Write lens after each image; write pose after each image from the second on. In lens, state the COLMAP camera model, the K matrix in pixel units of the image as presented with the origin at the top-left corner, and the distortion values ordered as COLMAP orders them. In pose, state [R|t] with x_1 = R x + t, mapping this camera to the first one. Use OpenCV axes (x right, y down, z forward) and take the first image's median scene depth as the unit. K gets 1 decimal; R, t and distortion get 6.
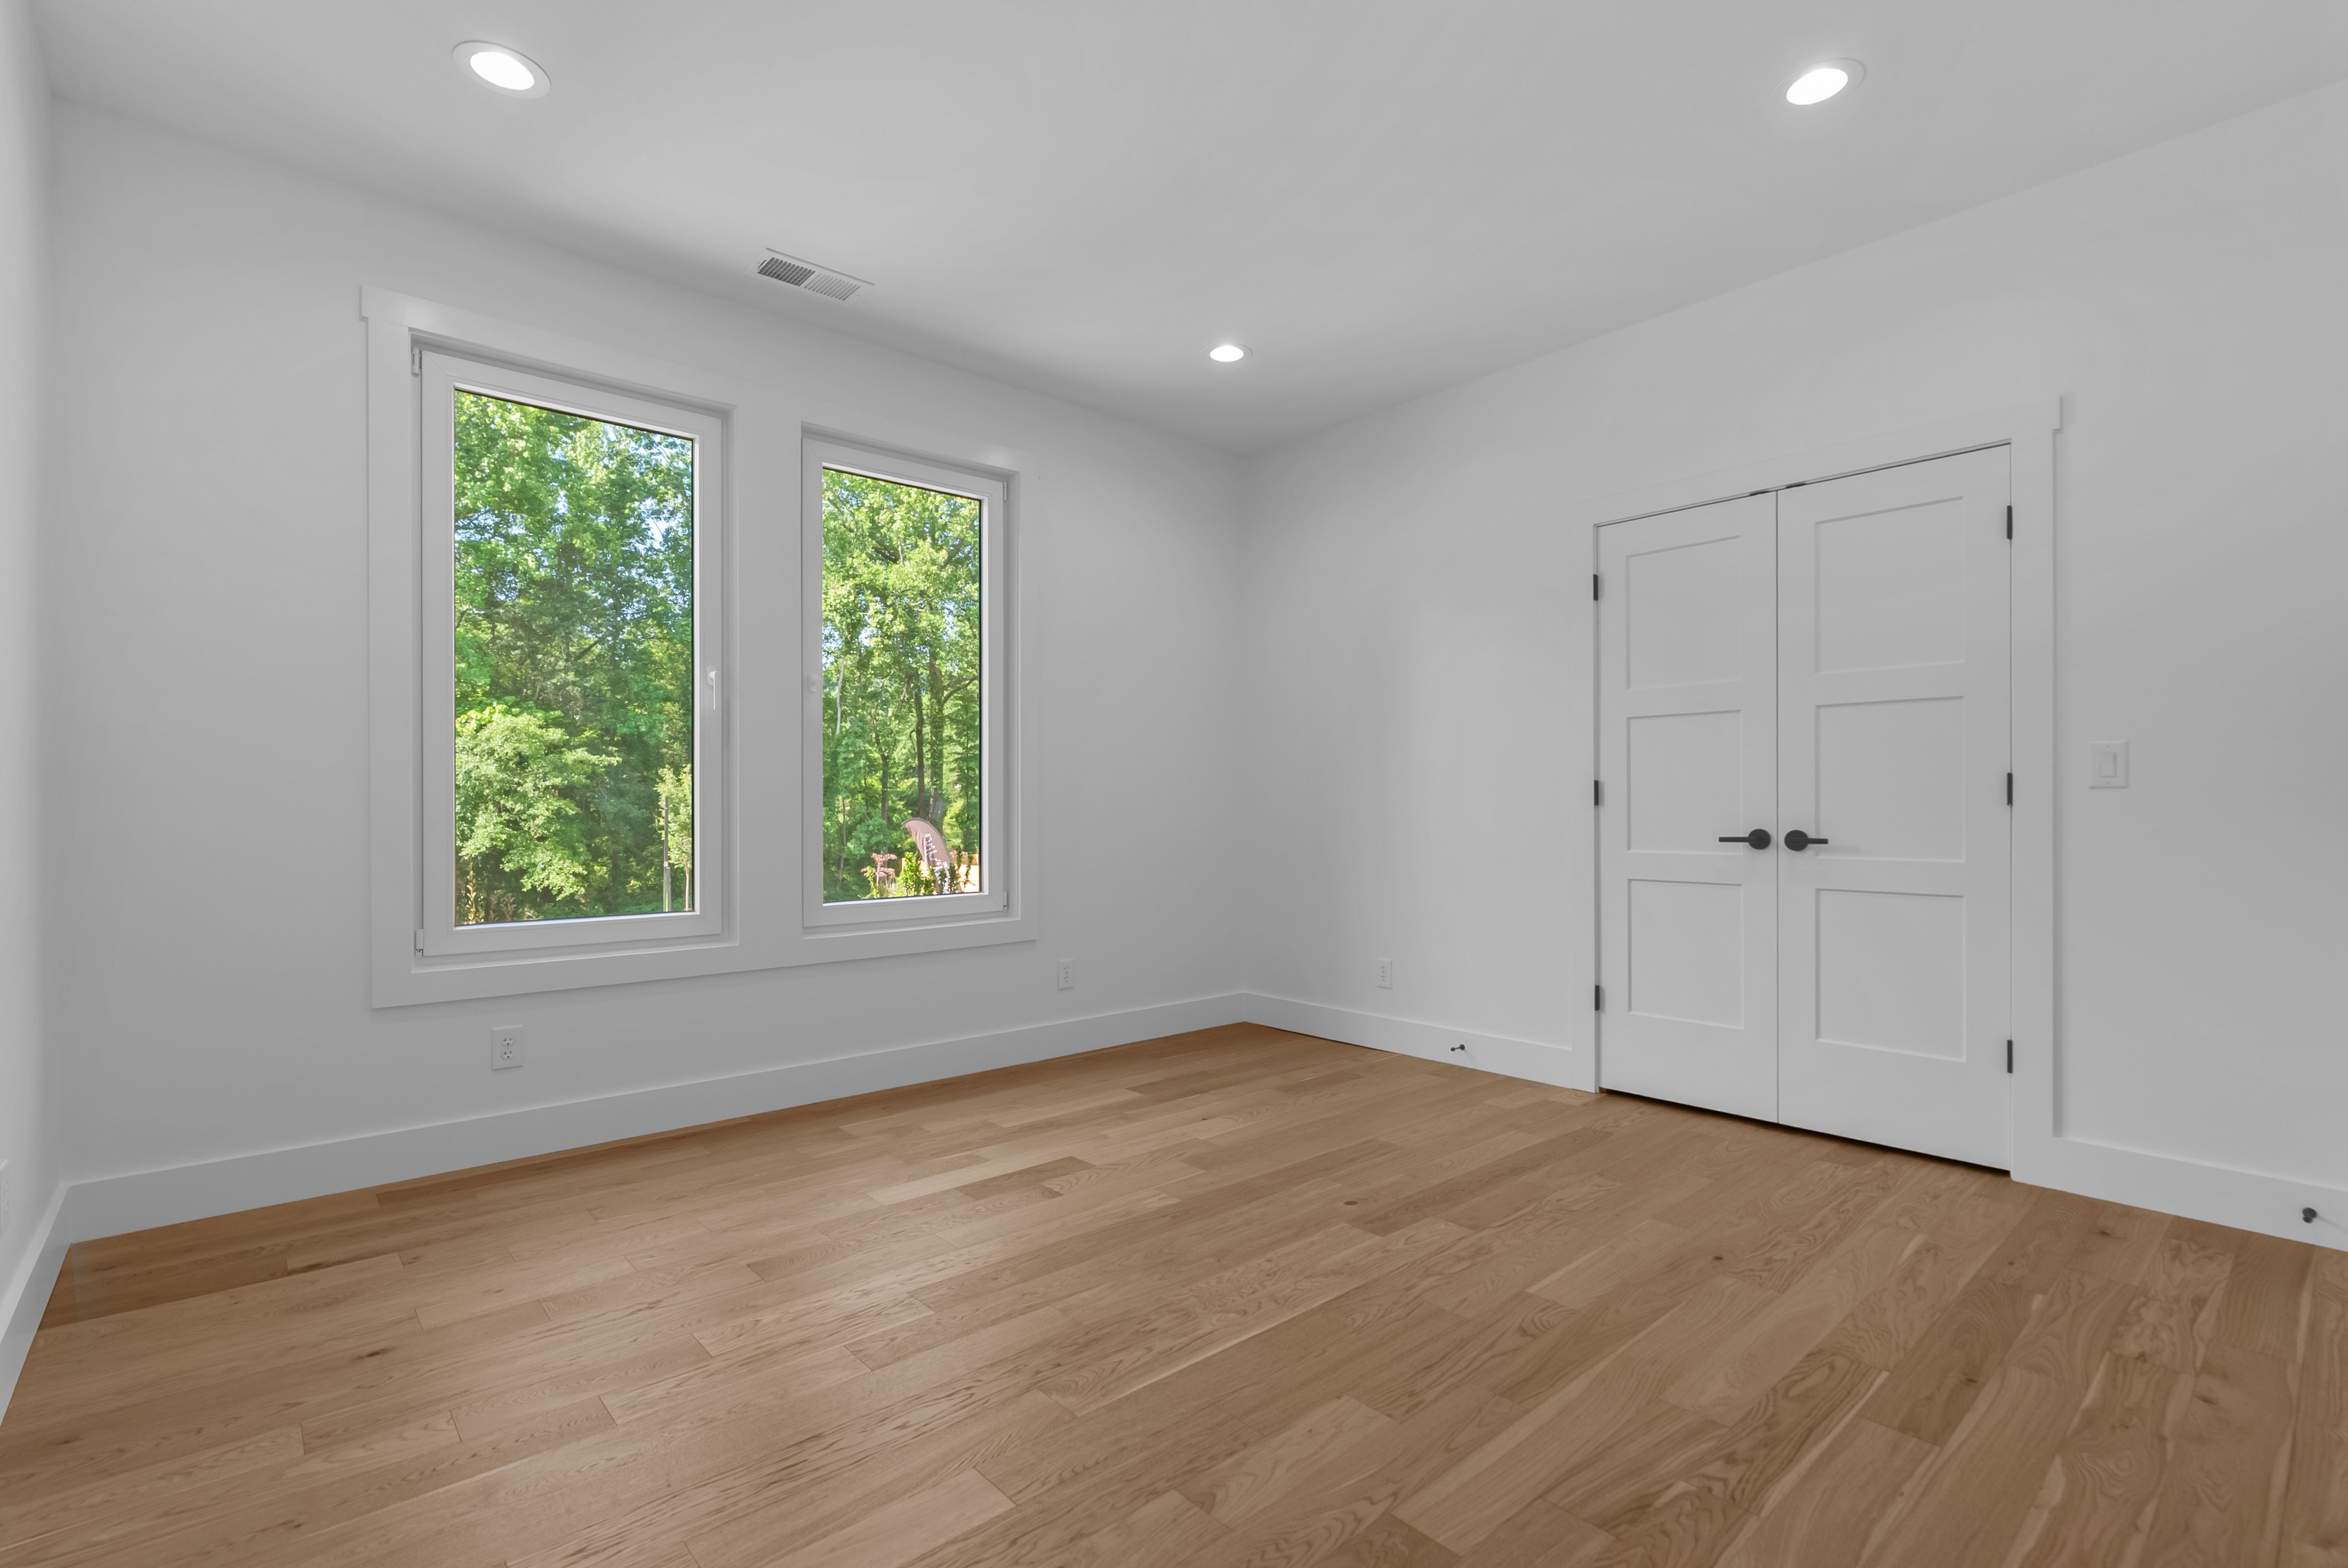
lens RADIAL K [[1056.4, 0, 1183.1], [0, 1056.4, 784.0], [0, 0, 1]] dist [-0.005620, 0.001889]
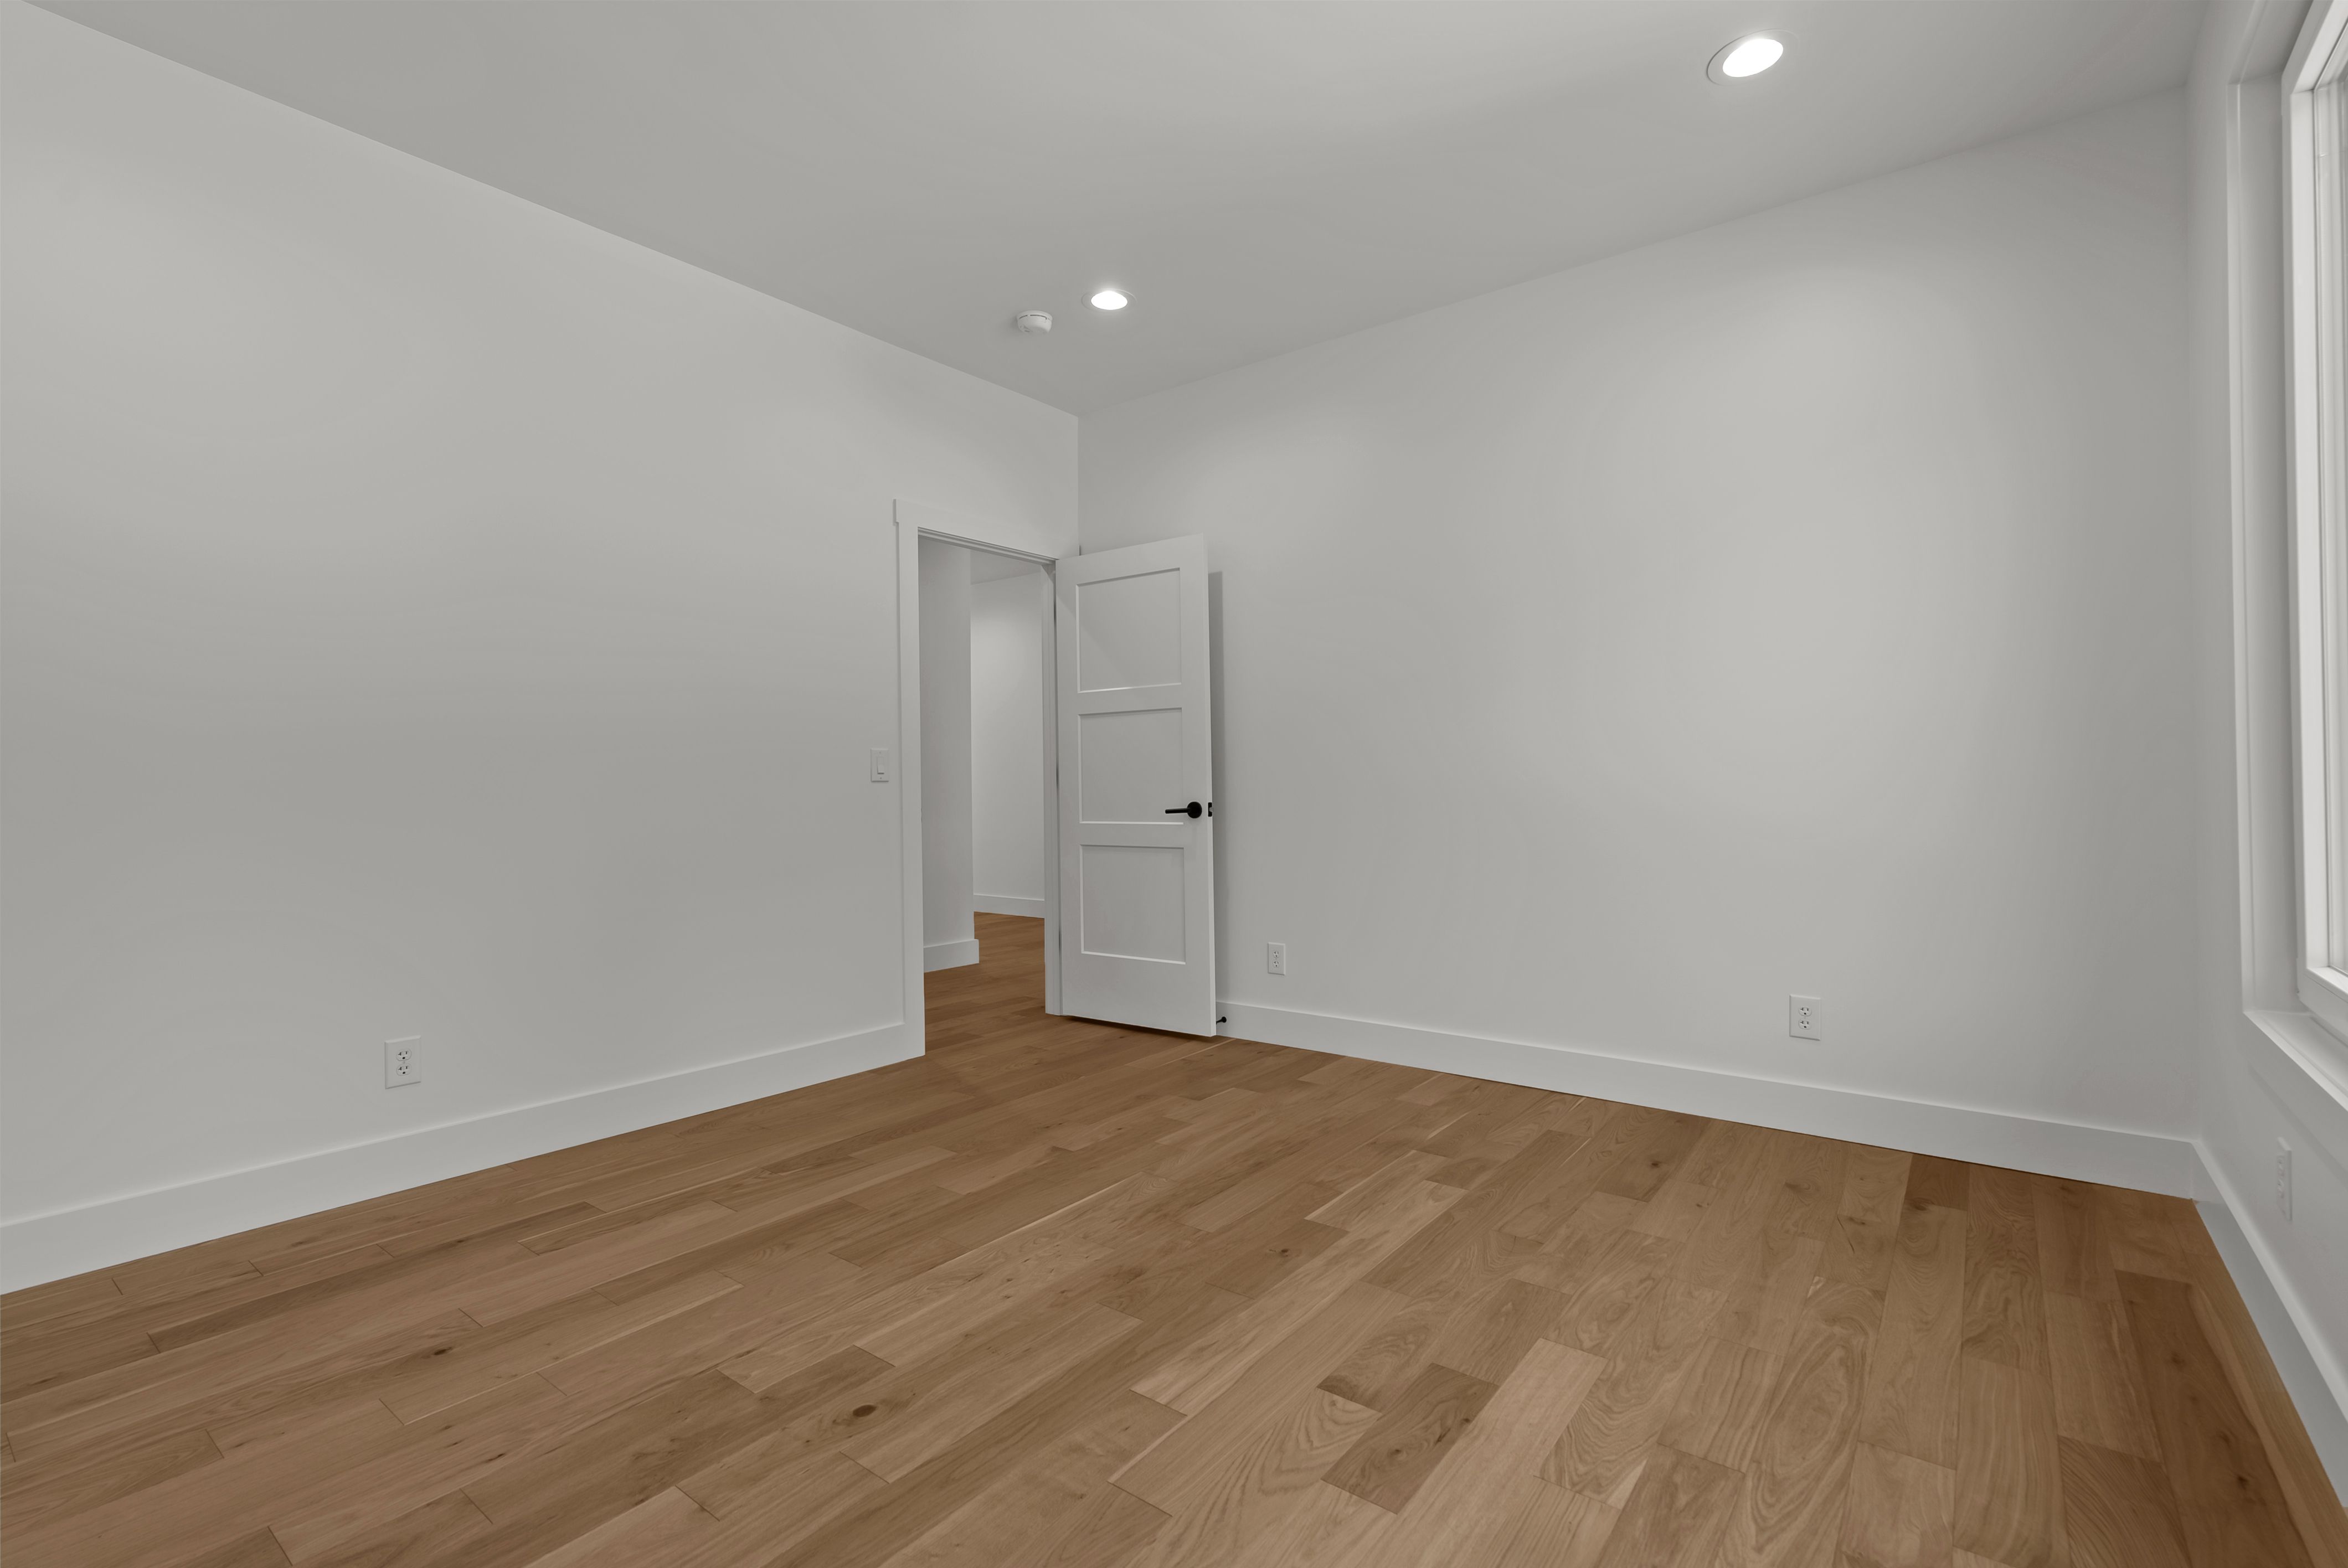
lens RADIAL K [[1056.4, 0, 1183.1], [0, 1056.4, 784.0], [0, 0, 1]] dist [-0.005620, 0.001889]
pose [[-0.981175, 0.011433, -0.192781, 0.102409], [0.015688, 0.999666, -0.020556, 0.041108], [0.192482, -0.023193, -0.981026, 1.921465]]
